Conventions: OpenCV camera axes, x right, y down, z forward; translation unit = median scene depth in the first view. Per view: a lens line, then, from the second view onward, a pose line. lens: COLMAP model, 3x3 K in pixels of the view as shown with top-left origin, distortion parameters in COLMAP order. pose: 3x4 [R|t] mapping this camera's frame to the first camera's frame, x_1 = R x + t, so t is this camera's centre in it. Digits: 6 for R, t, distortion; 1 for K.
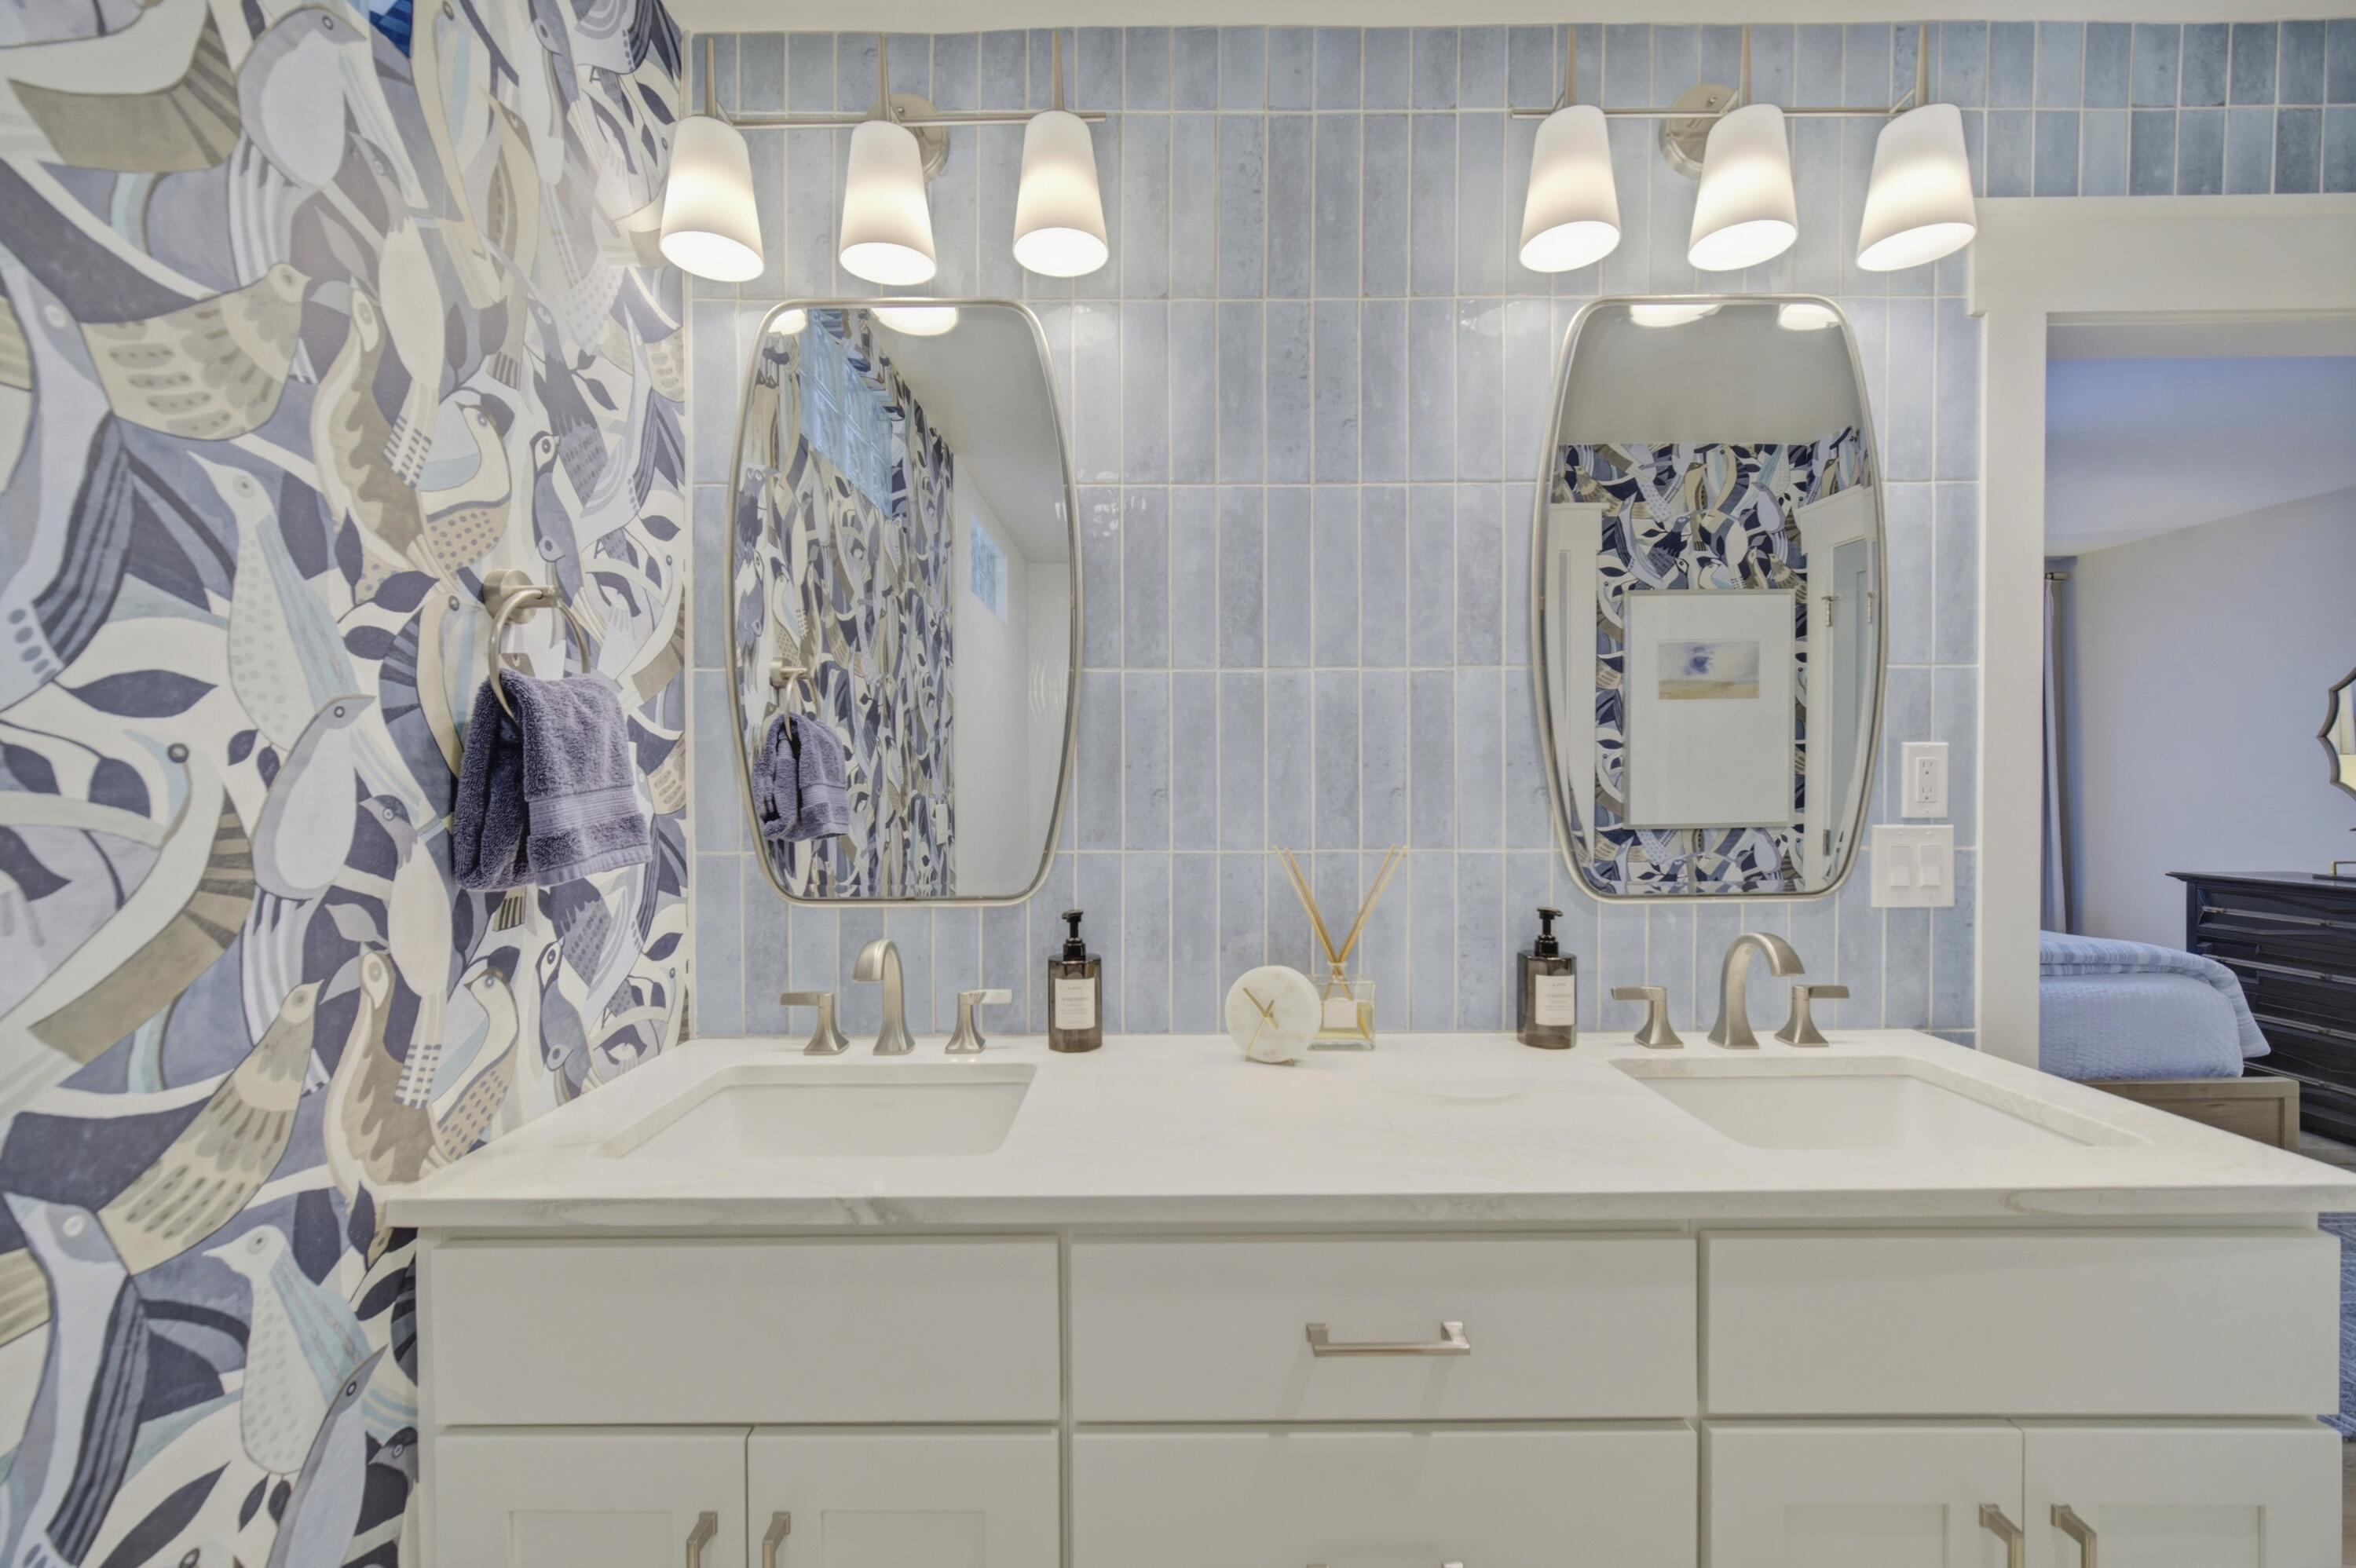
lens RADIAL K [[946.1, 0, 1173.8], [0, 946.1, 792.6], [0, 0, 1]] dist [-0.000837, -0.000192]
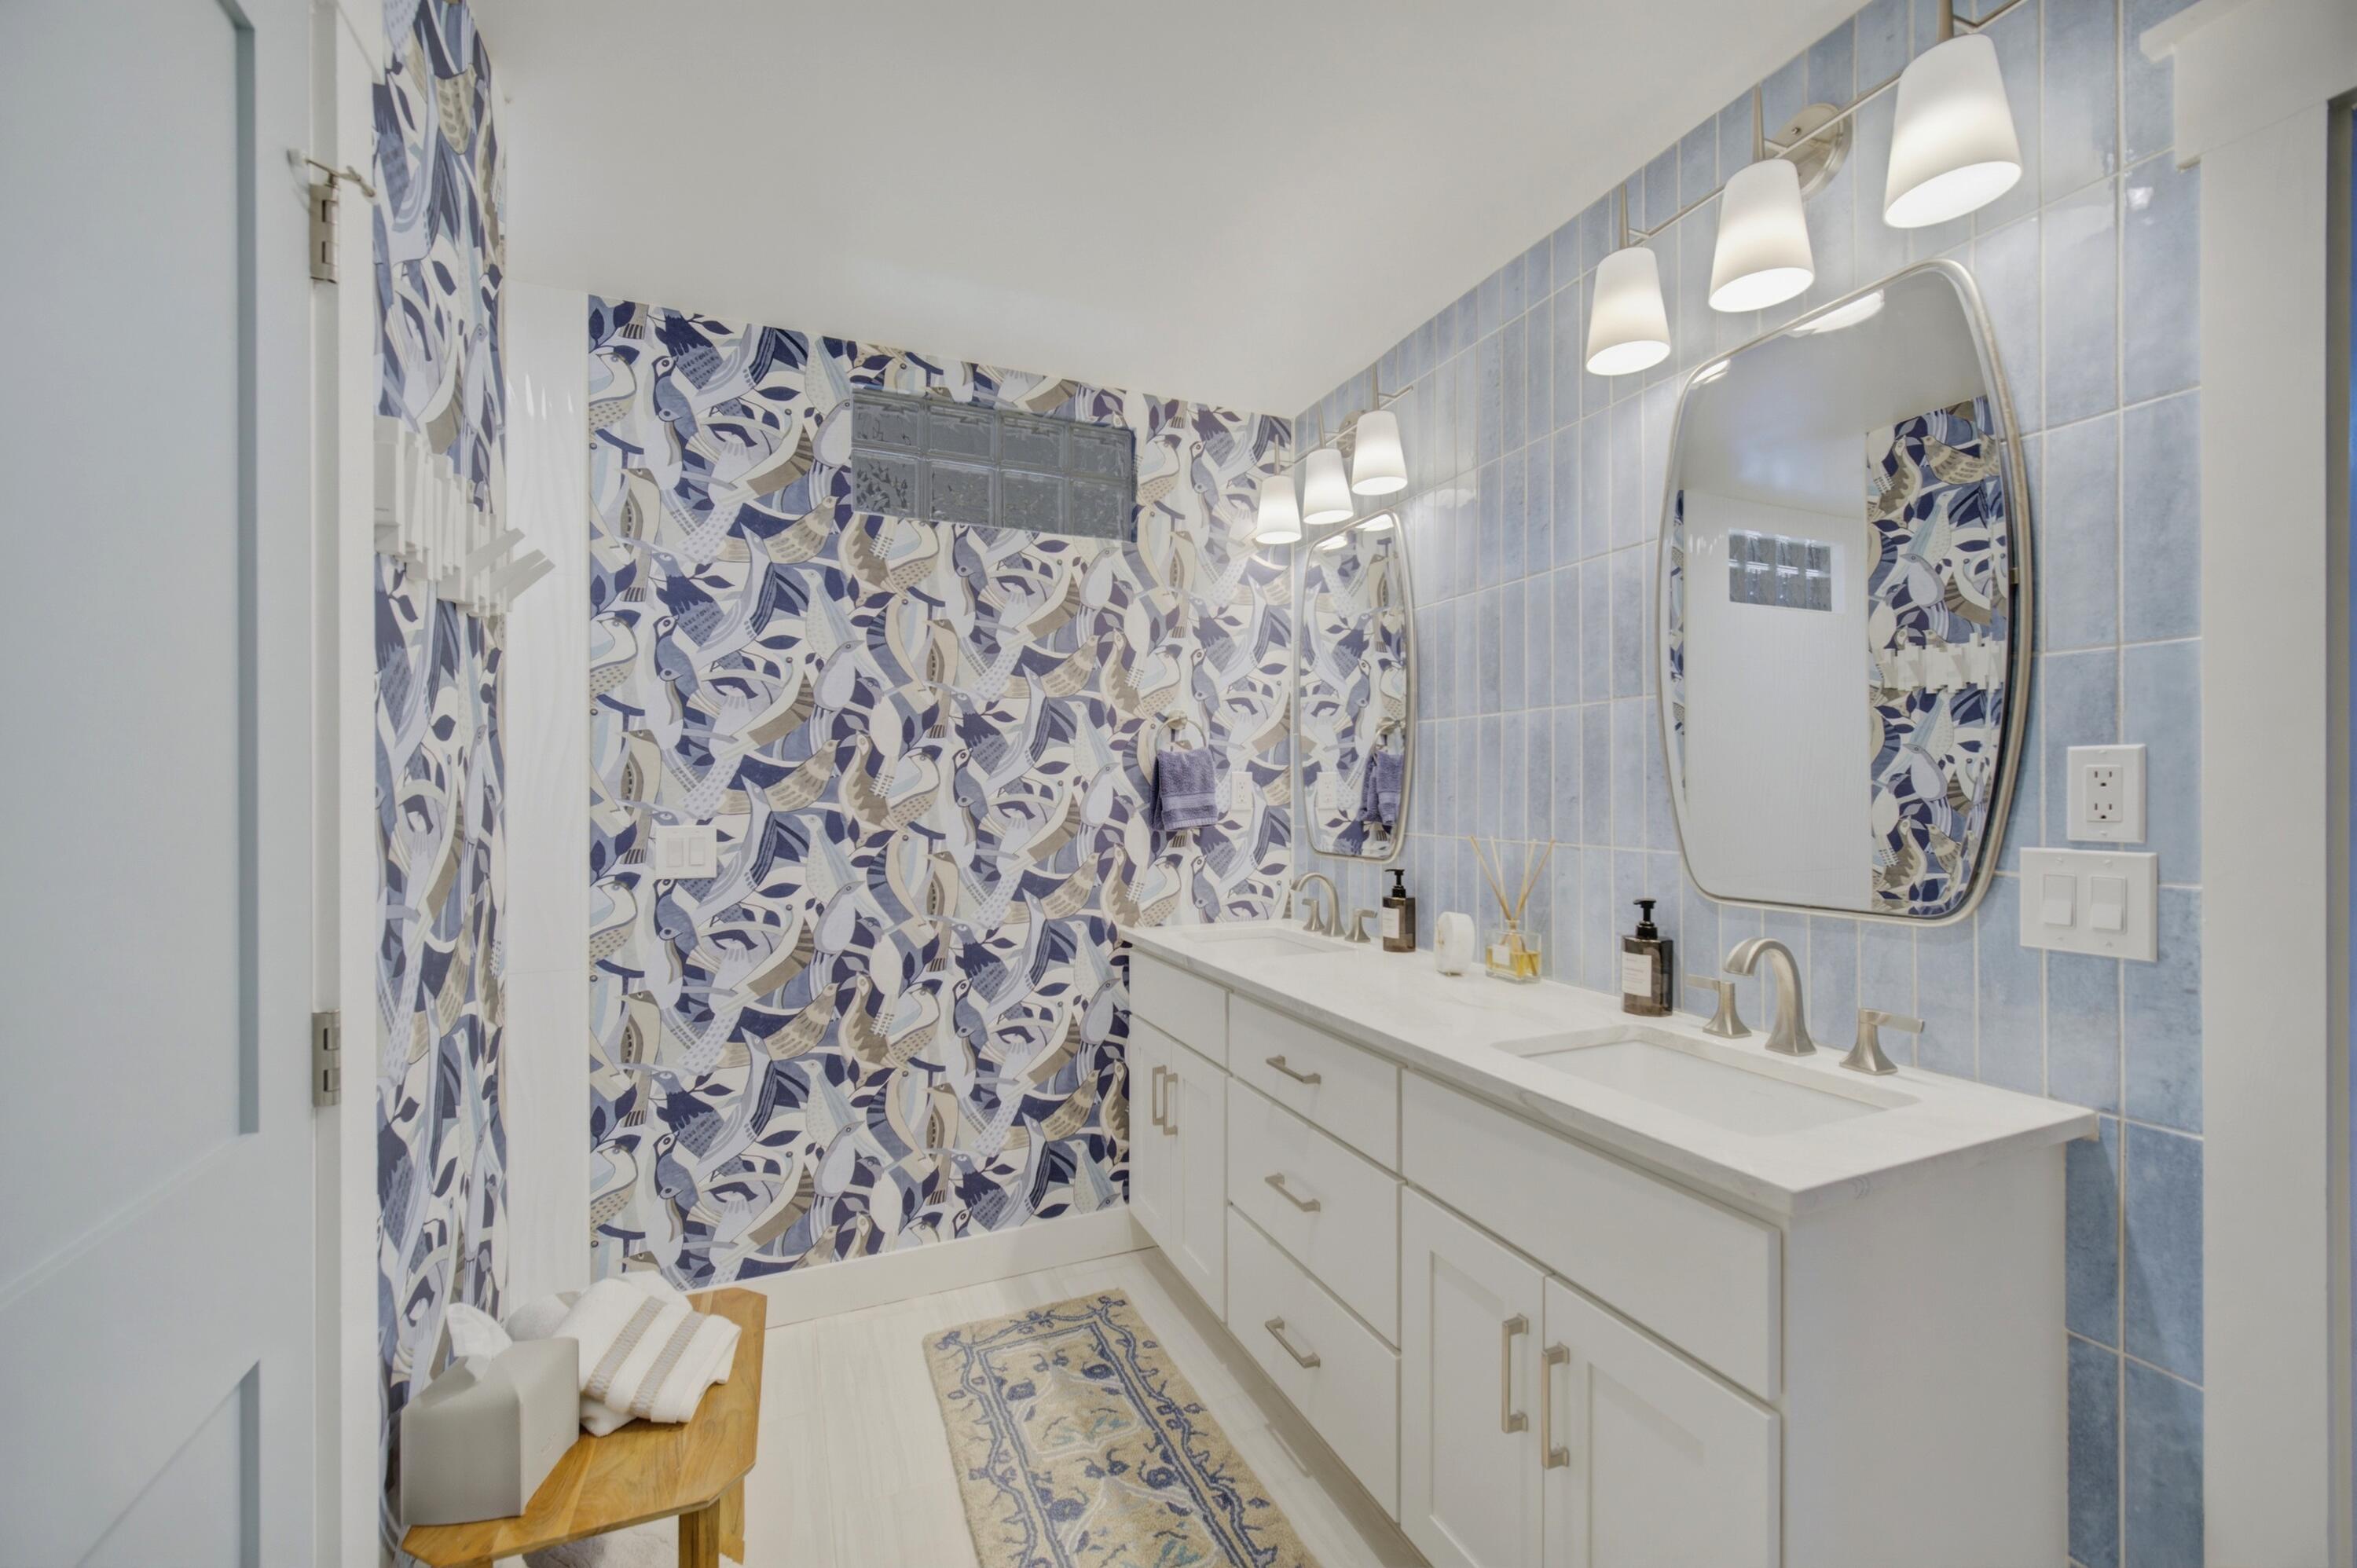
lens RADIAL K [[946.6, 0, 1174.2], [0, 946.6, 792.6], [0, 0, 1]] dist [-0.000837, -0.000192]
pose [[0.391323, 0.005662, -0.920236, 1.257292], [-0.008766, 0.999959, 0.002425, -0.009353], [0.920212, 0.007118, 0.391357, -0.018167]]
